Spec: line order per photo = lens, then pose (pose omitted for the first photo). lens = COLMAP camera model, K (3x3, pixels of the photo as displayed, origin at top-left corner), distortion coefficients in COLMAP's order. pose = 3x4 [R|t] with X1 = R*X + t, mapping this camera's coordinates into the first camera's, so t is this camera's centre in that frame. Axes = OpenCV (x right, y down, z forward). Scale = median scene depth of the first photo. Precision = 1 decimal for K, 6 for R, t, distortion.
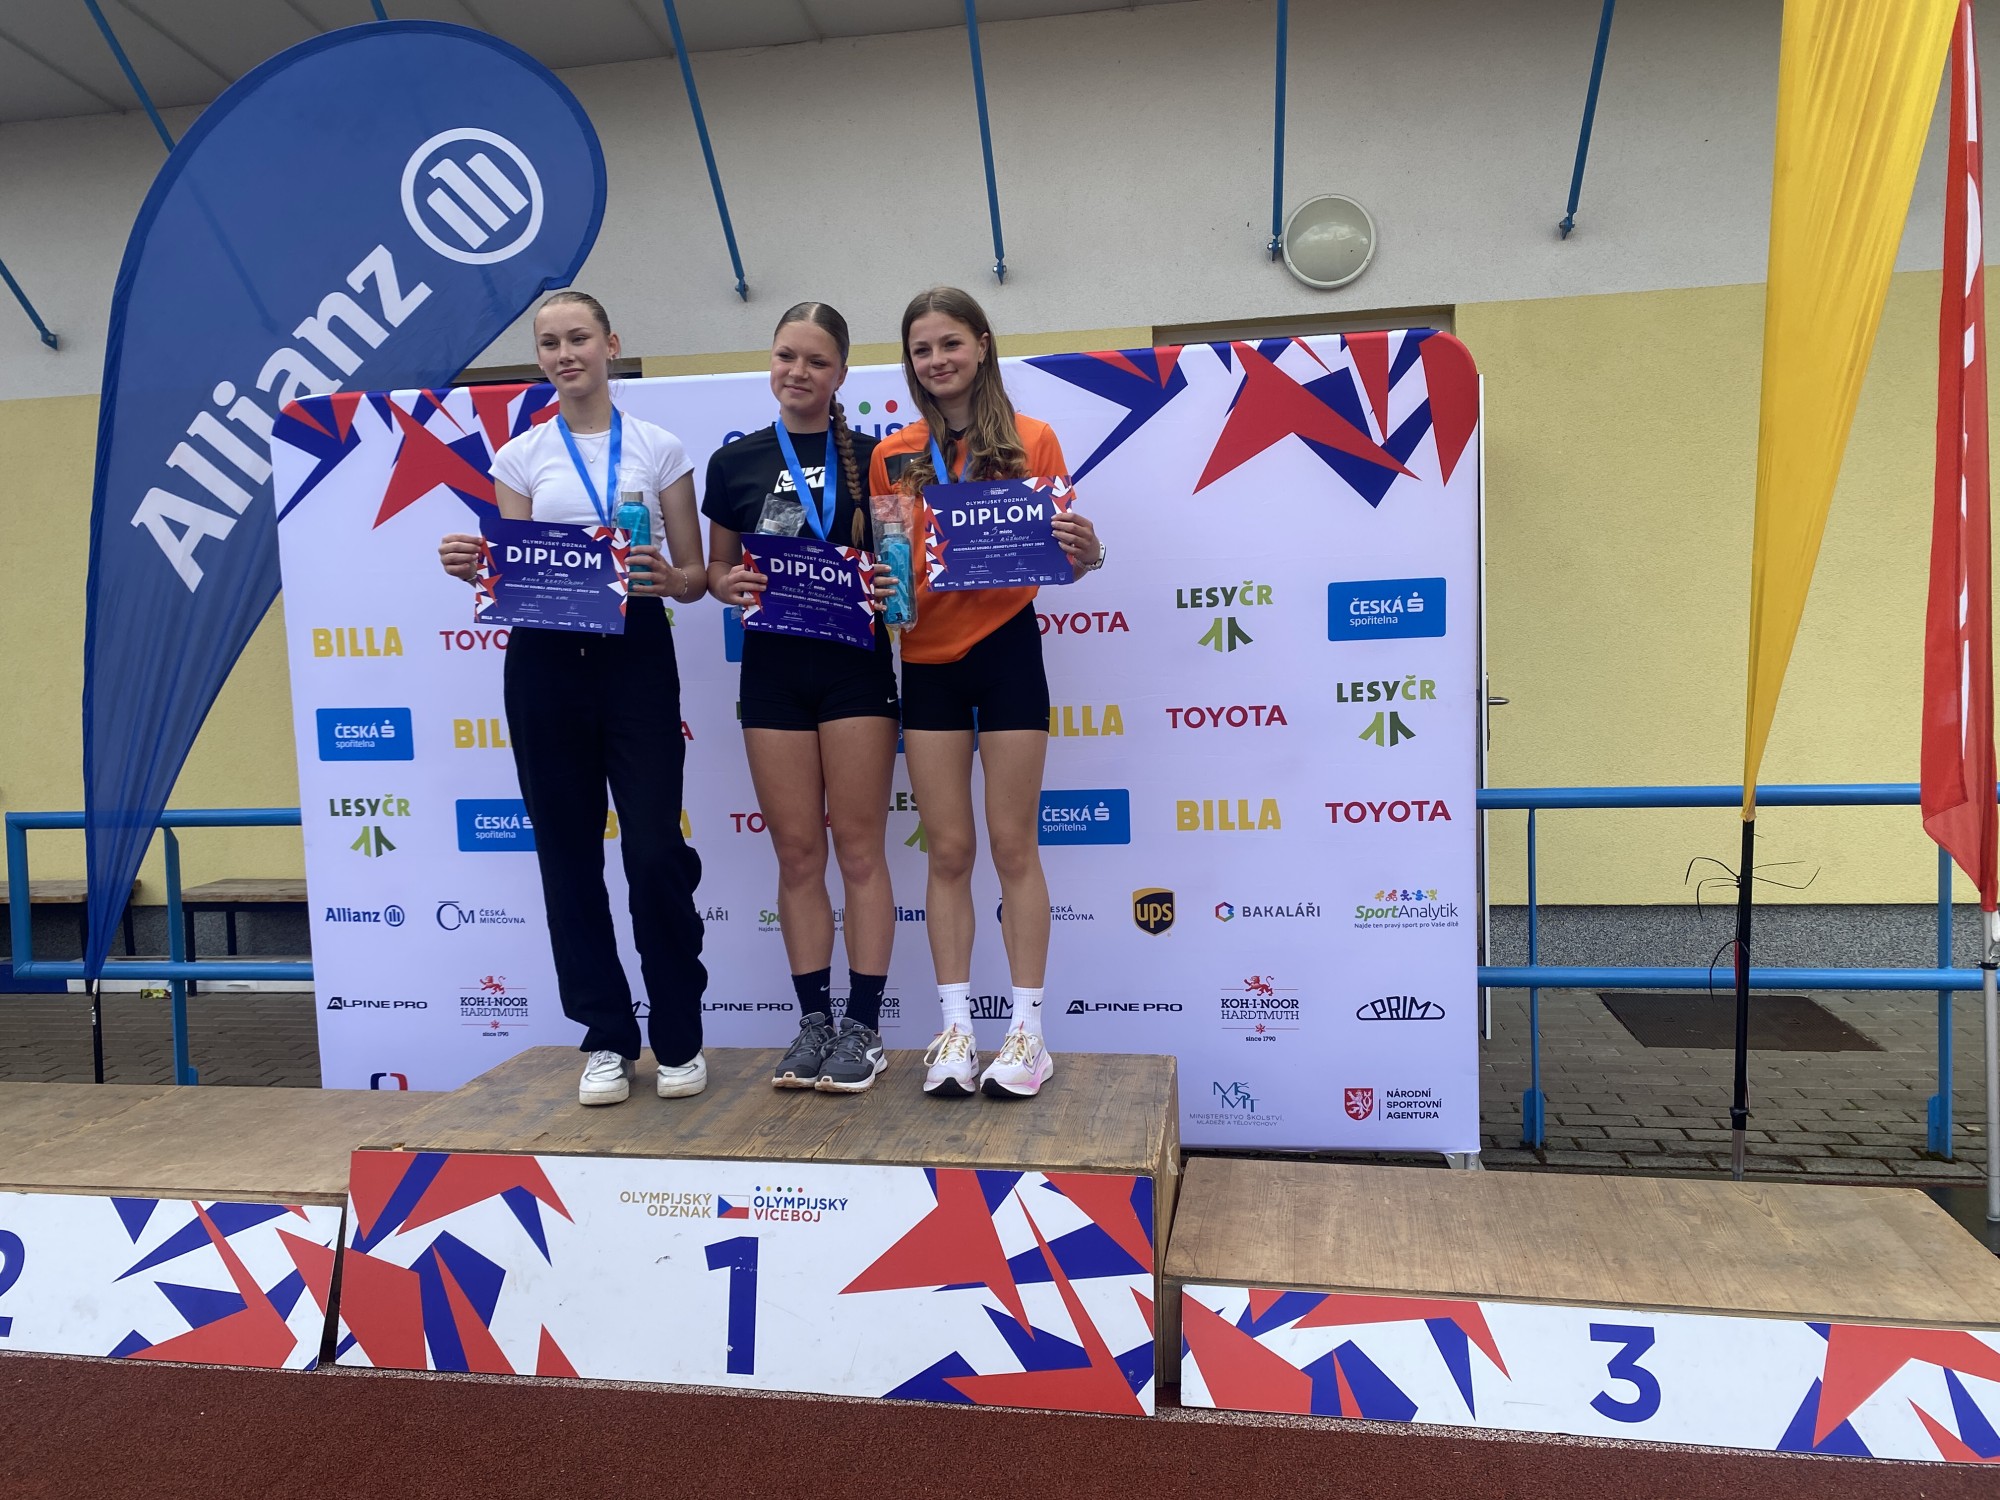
lens RADIAL K [[1522.1, 0, 967.4], [0, 1522.1, 757.0], [0, 0, 1]] dist [0.018098, -0.017289]
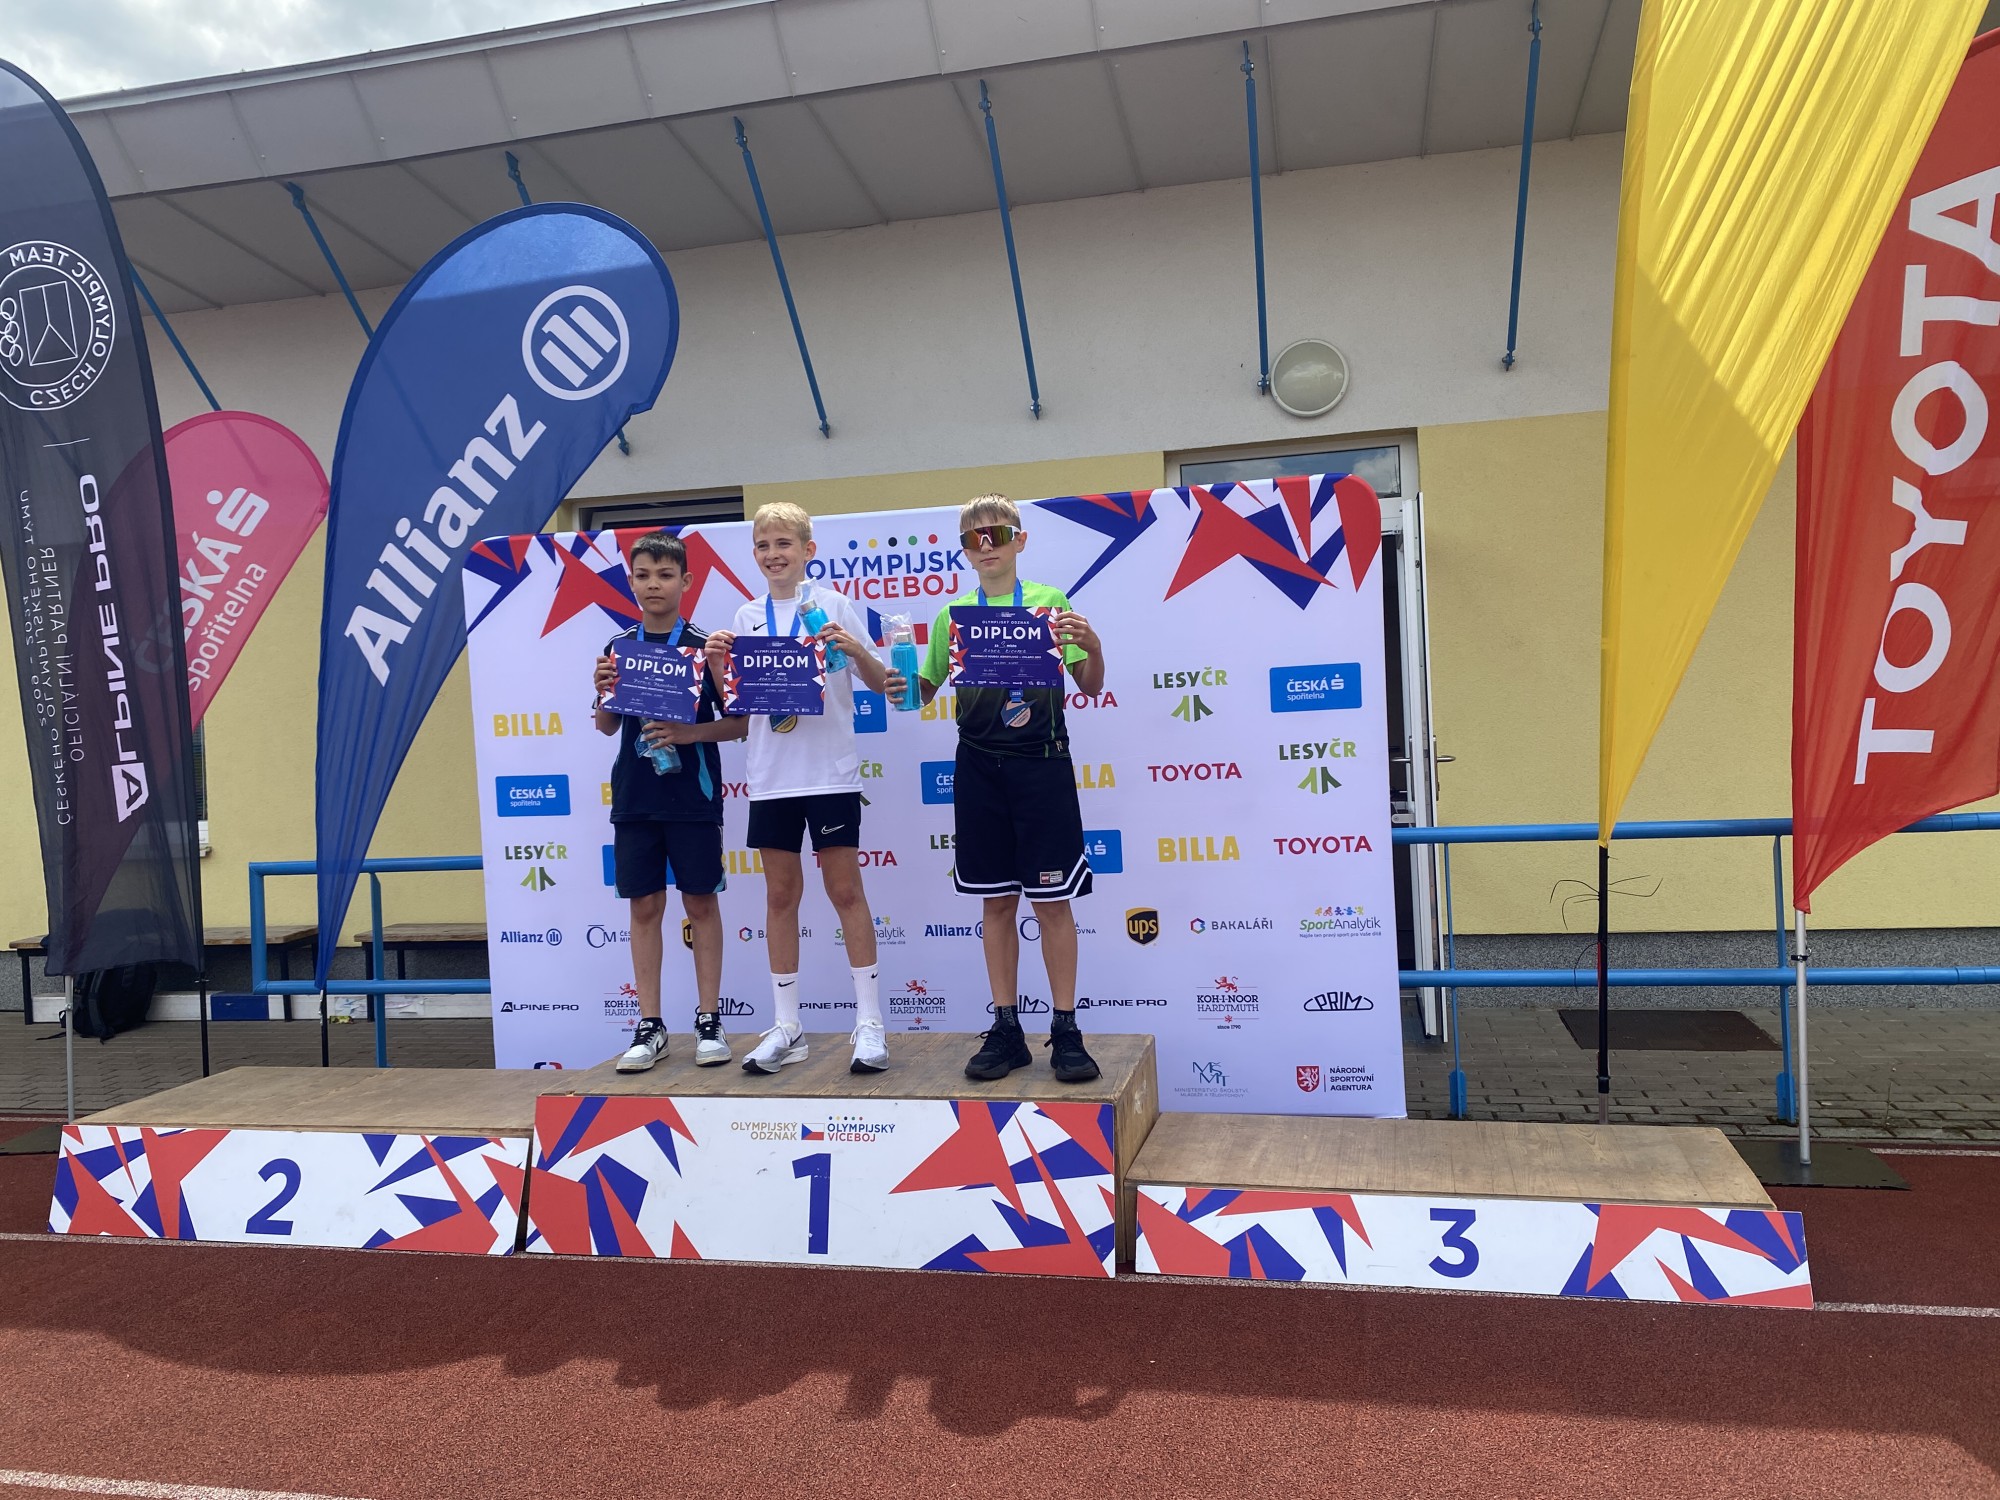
lens RADIAL K [[1522.1, 0, 969.7], [0, 1522.1, 740.9], [0, 0, 1]] dist [0.018098, -0.017289]
pose [[0.998097, -0.014575, -0.059908, 0.069819], [0.011203, 0.998354, -0.056248, 0.020433], [0.060630, 0.055470, 0.996618, -0.351325]]
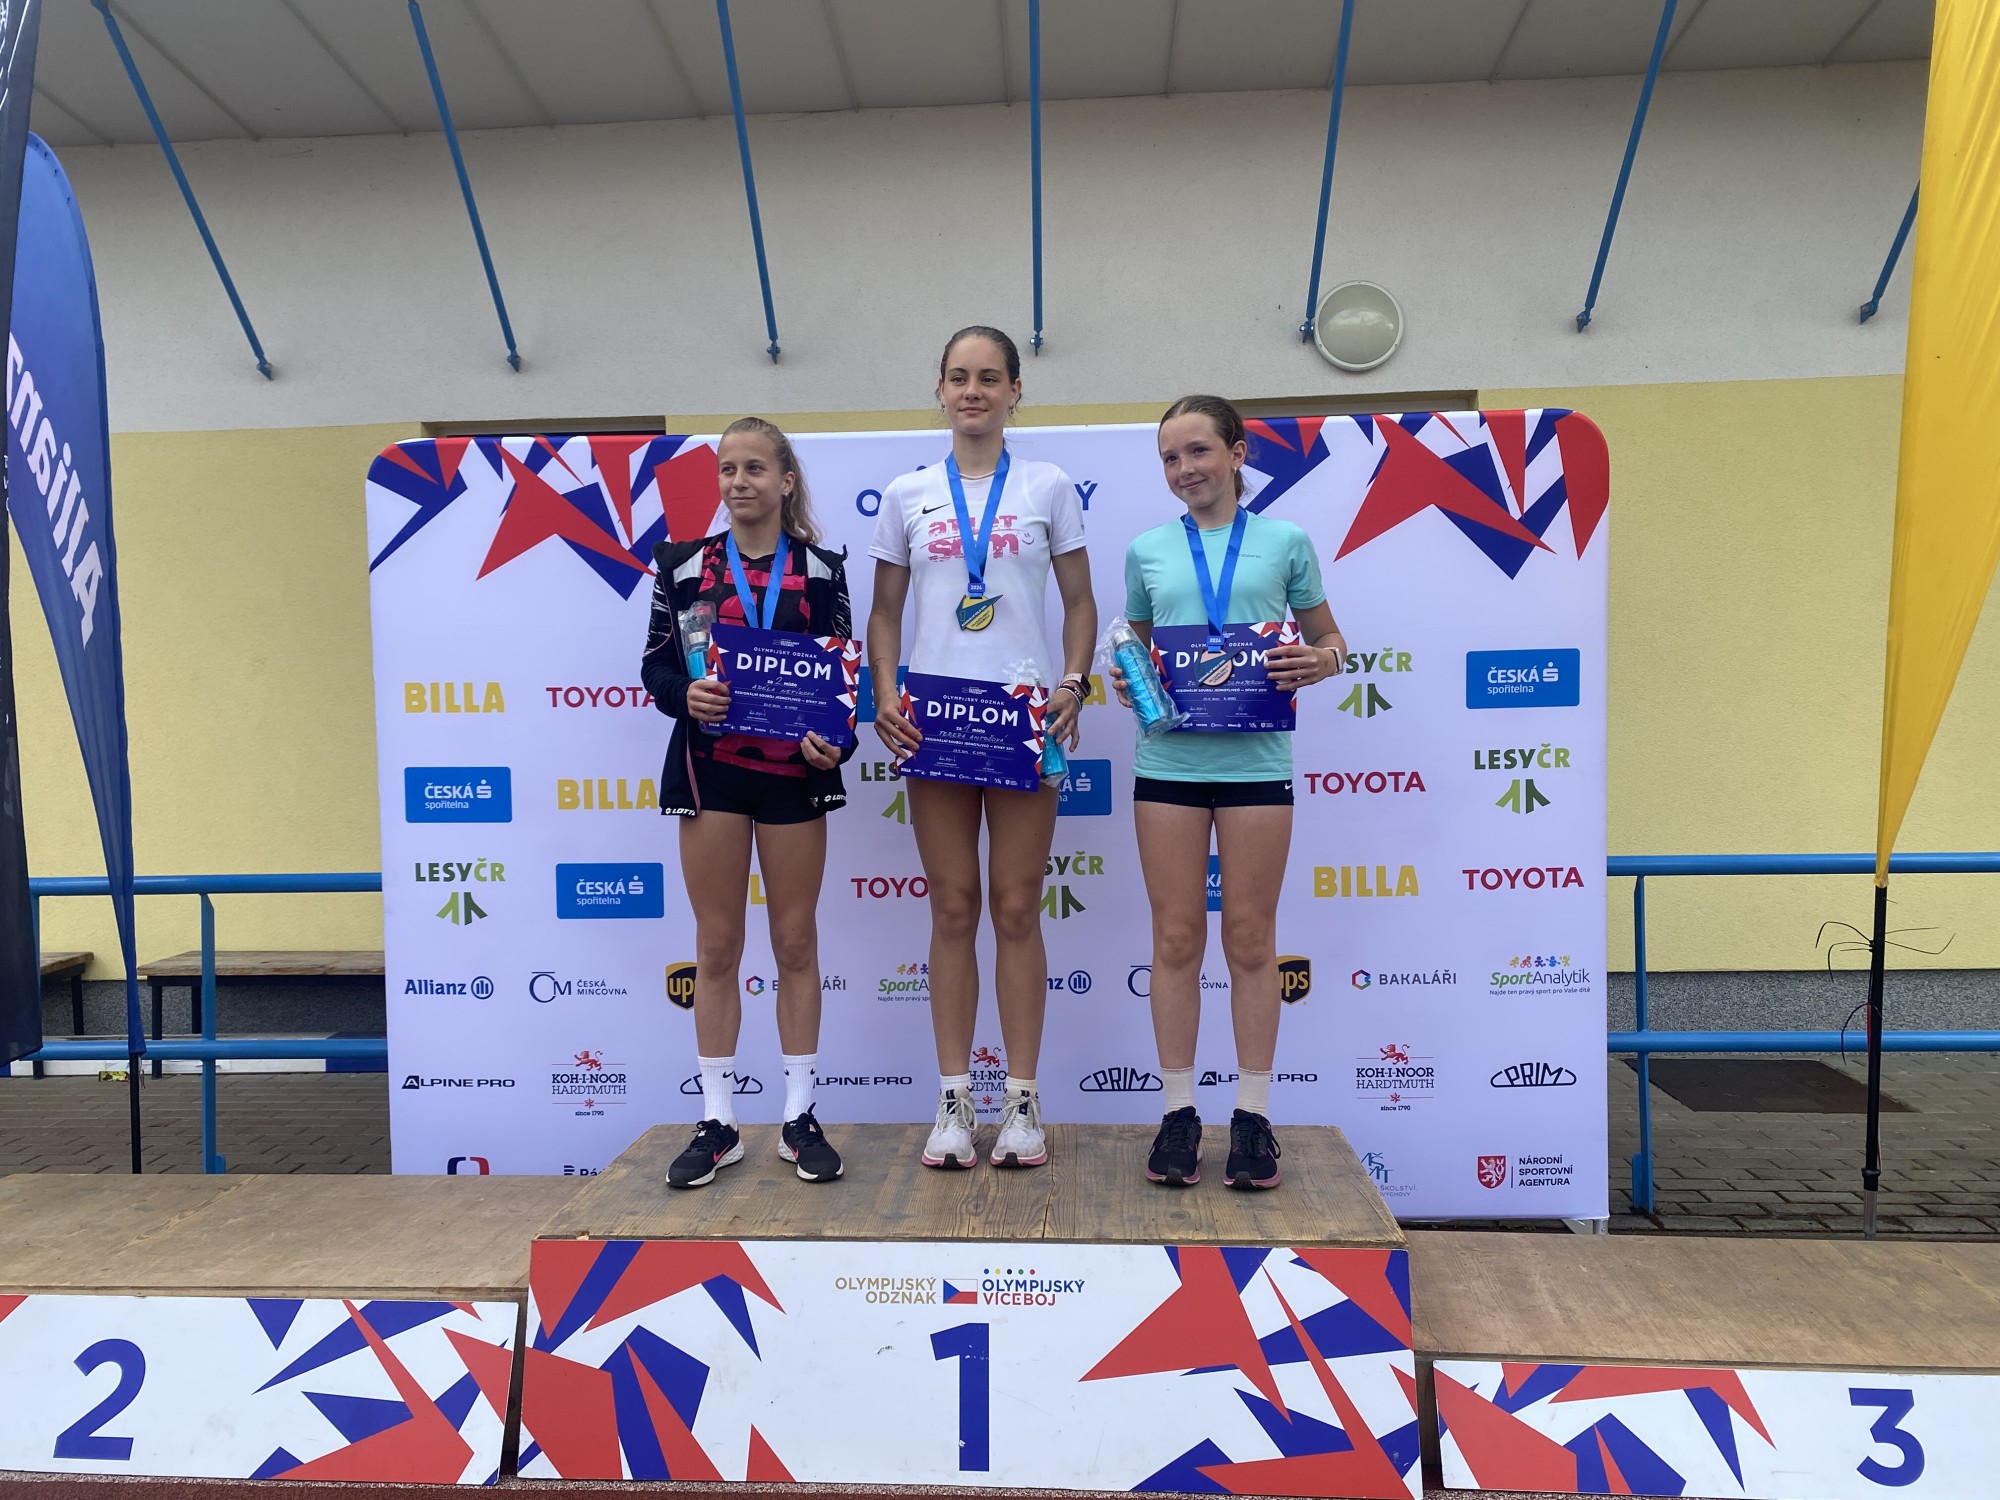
lens RADIAL K [[1522.1, 0, 967.5], [0, 1522.1, 743.1], [0, 0, 1]] dist [0.018098, -0.017289]
pose [[0.994726, 0.010817, 0.101997, -0.231847], [-0.005007, 0.998359, -0.057048, 0.007216], [-0.102447, 0.056236, 0.993148, 0.032731]]
